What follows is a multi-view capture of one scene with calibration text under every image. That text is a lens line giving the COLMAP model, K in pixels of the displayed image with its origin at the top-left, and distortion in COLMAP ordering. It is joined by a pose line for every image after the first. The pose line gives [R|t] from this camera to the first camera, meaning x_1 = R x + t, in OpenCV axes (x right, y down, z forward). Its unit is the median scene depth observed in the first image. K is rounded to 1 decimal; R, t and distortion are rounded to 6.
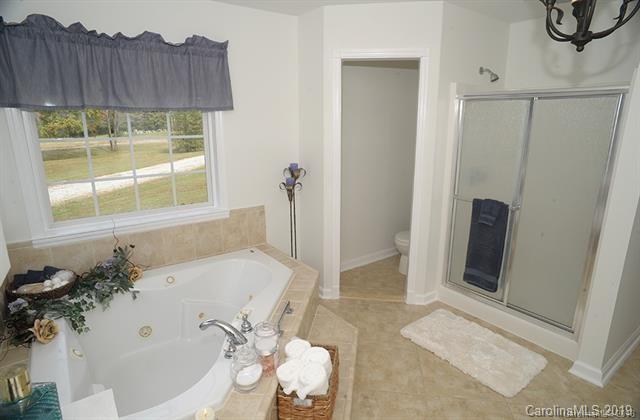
lens RADIAL K [[363.8, 0, 320.2], [0, 363.8, 210.1], [0, 0, 1]] dist [-0.008565, 0.004201]
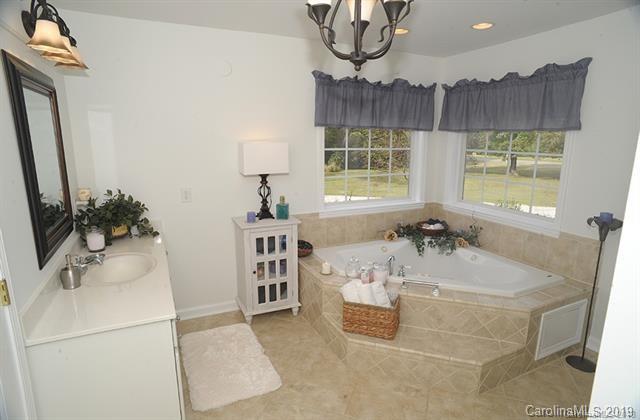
lens RADIAL K [[363.8, 0, 321.8], [0, 363.8, 209.1], [0, 0, 1]] dist [-0.008565, 0.004201]
pose [[-0.142827, 0.197449, -0.969853, 0.871353], [-0.261375, 0.937588, 0.229372, -0.125132], [0.954612, 0.286256, -0.082305, 0.502954]]
